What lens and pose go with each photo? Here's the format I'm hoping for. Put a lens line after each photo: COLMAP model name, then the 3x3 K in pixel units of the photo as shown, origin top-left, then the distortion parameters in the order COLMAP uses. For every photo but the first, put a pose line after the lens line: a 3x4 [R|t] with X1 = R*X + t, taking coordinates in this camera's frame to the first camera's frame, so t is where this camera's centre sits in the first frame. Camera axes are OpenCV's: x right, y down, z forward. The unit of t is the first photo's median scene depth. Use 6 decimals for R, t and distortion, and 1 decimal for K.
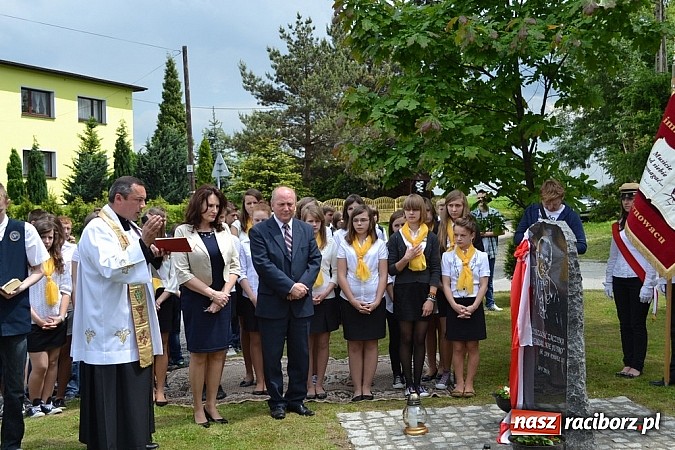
lens RADIAL K [[840.4, 0, 337.5], [0, 840.4, 225.0], [0, 0, 1]] dist [-0.020431, -0.026155]
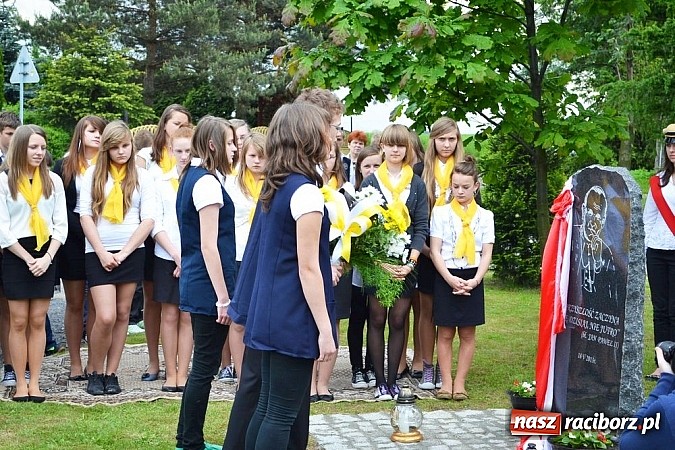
lens RADIAL K [[1299.4, 0, 329.3], [0, 1299.4, 224.3], [0, 0, 1]] dist [0.007323, 0.170862]
pose [[0.989729, 0.040210, 0.137183, -0.110144], [-0.045736, 0.998255, 0.037365, 0.010052], [-0.135442, -0.043255, 0.989841, -0.107942]]
